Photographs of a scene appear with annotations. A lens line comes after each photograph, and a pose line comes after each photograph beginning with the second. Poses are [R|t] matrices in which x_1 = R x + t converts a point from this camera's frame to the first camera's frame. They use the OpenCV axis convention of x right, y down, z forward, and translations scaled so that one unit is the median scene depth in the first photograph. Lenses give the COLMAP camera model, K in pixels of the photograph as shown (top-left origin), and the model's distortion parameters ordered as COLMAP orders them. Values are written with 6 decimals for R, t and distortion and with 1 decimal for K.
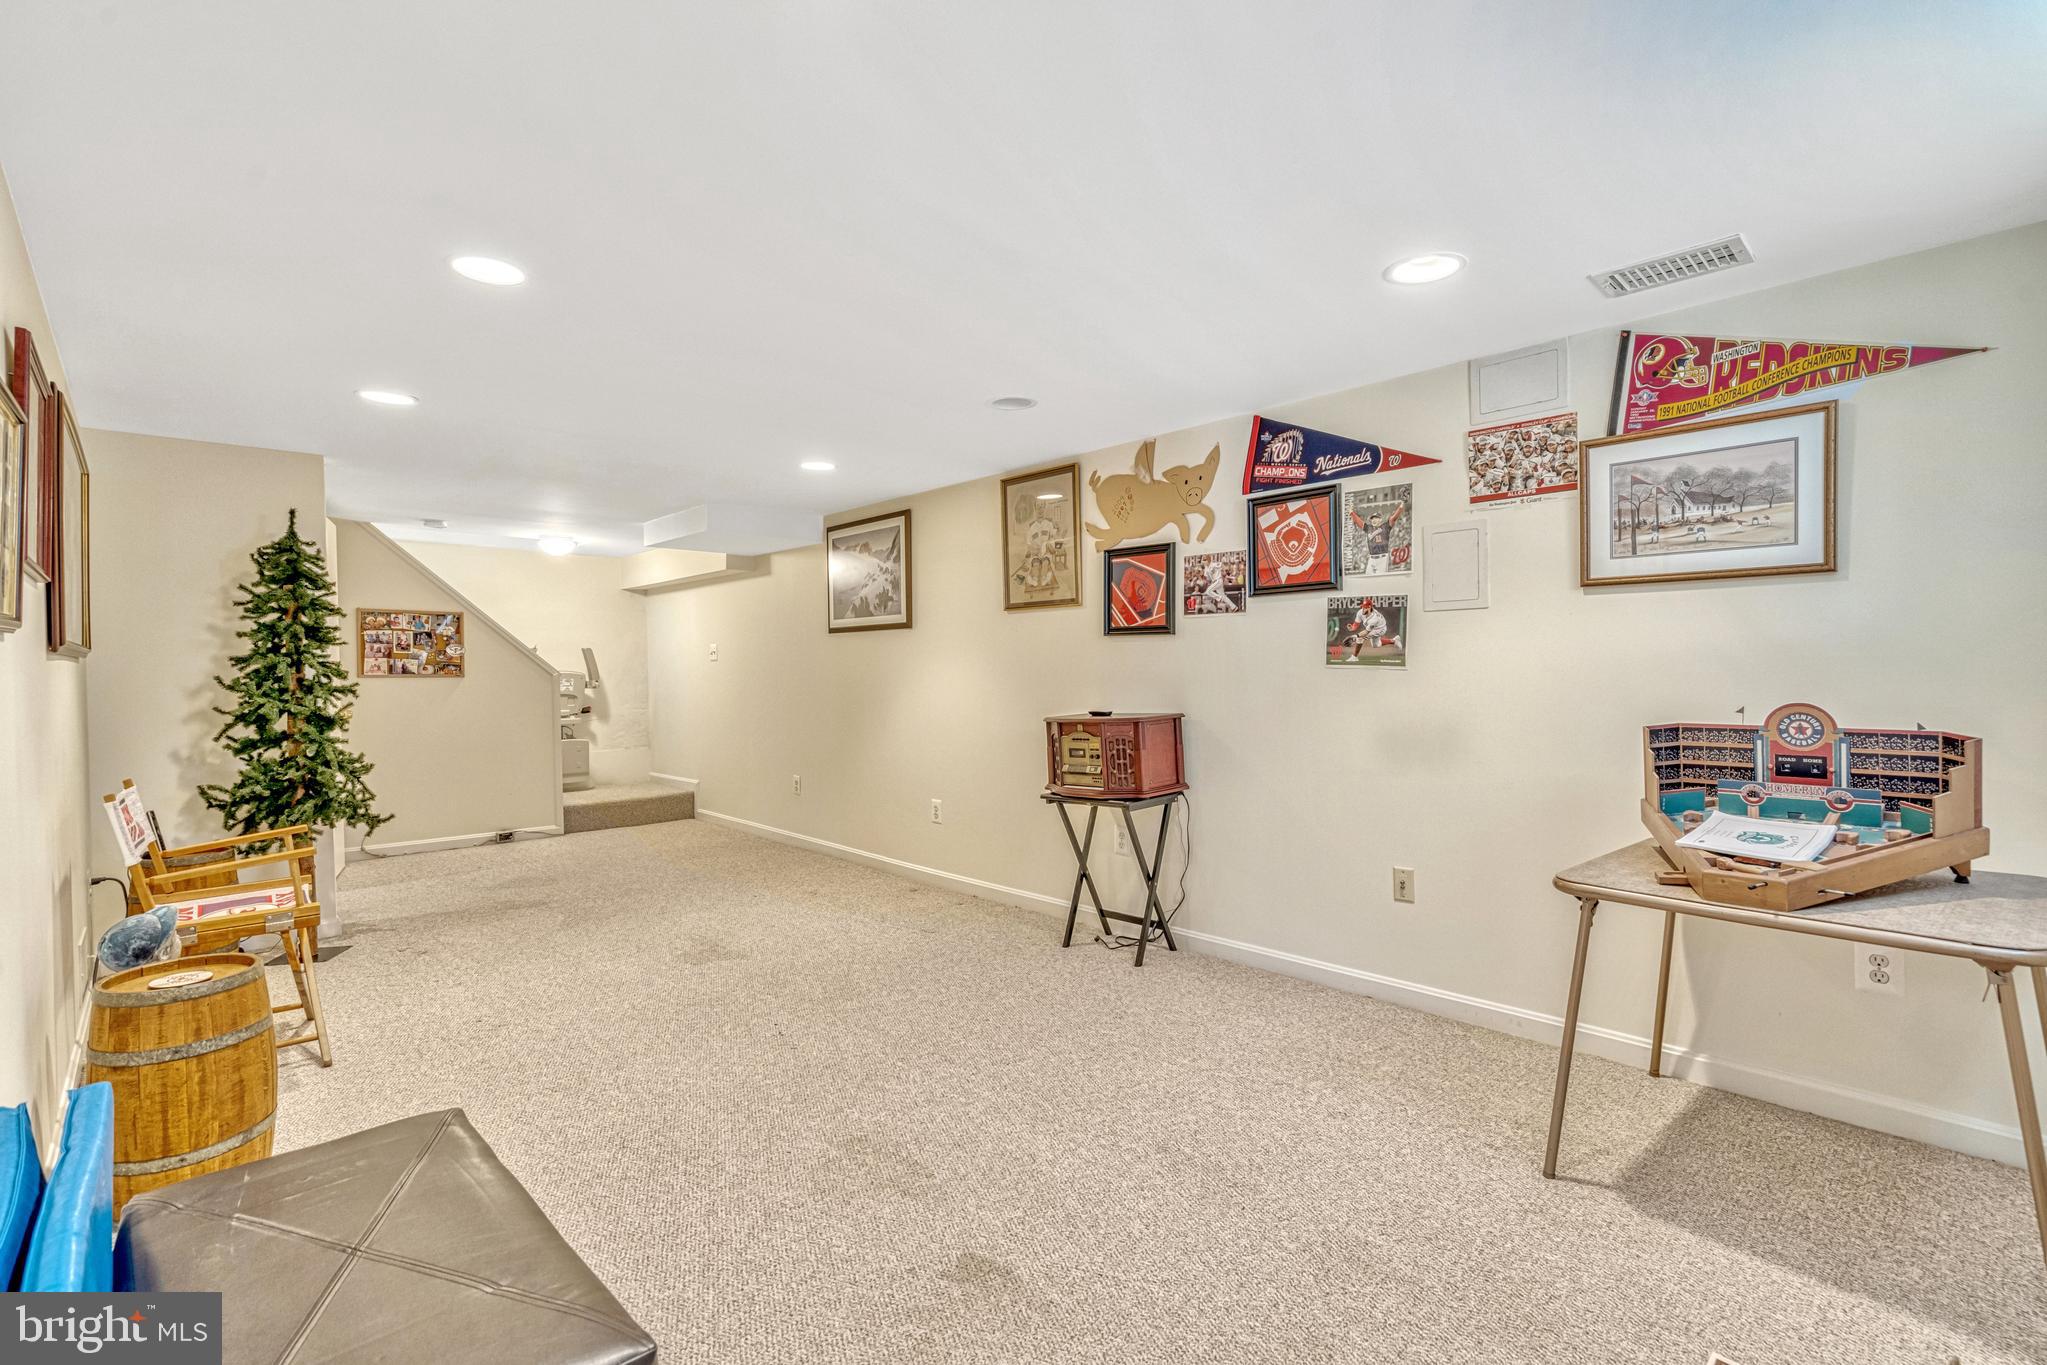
lens RADIAL K [[927.7, 0, 1023.5], [0, 927.7, 682.5], [0, 0, 1]] dist [-0.003618, -0.000252]
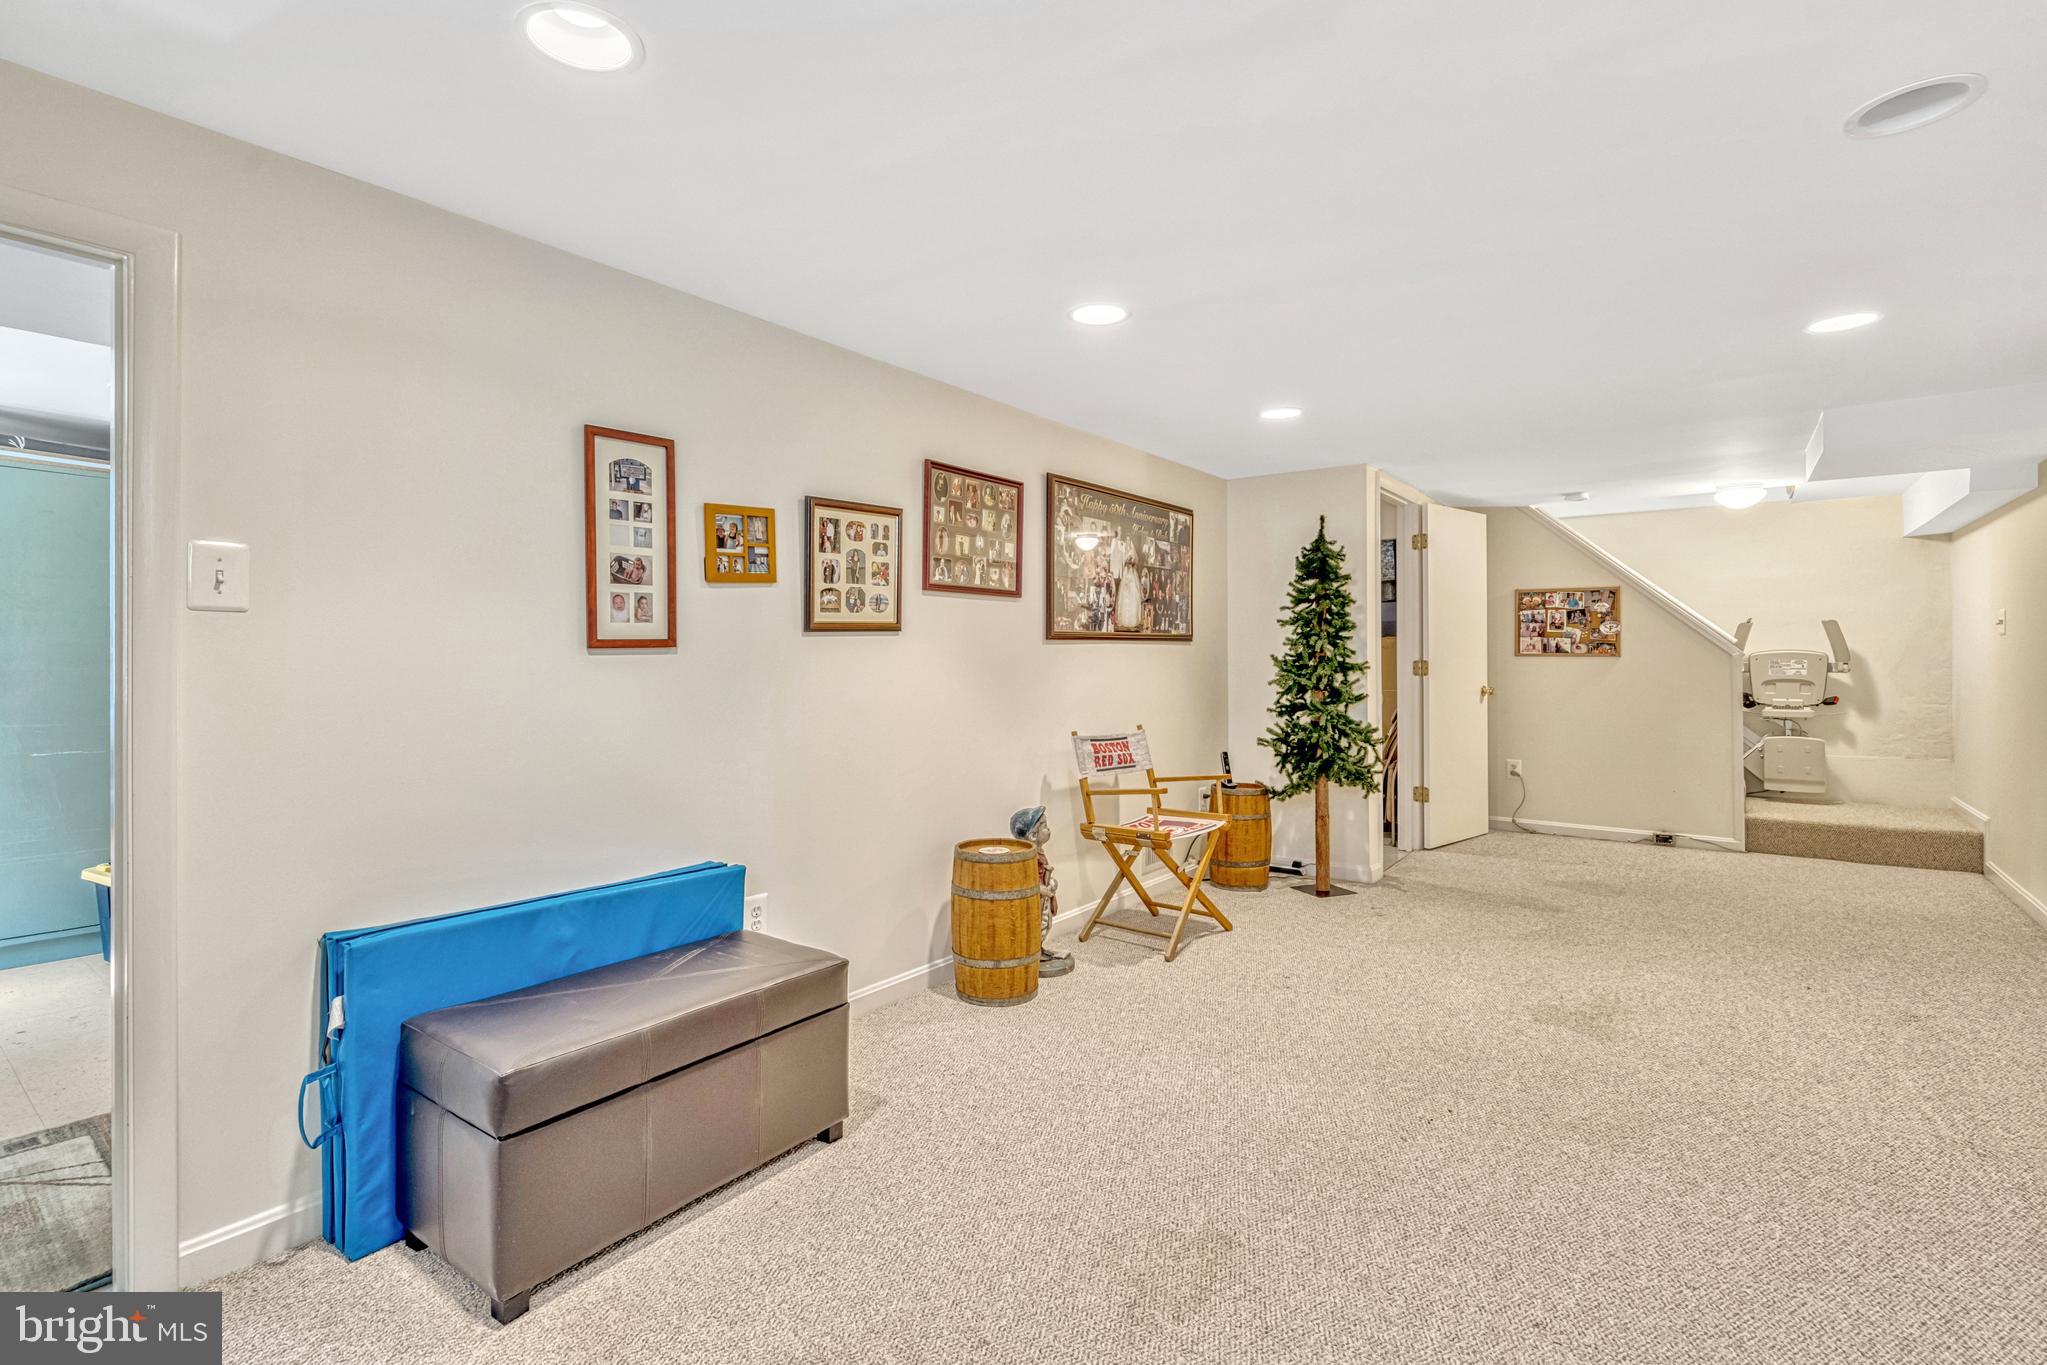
lens RADIAL K [[945.6, 0, 1024.6], [0, 945.6, 664.3], [0, 0, 1]] dist [-0.004008, -0.000268]
pose [[0.179312, 0.017701, -0.983633, 0.223240], [-0.011934, 0.999804, 0.015816, -0.006188], [0.983720, 0.008903, 0.179488, 0.258434]]
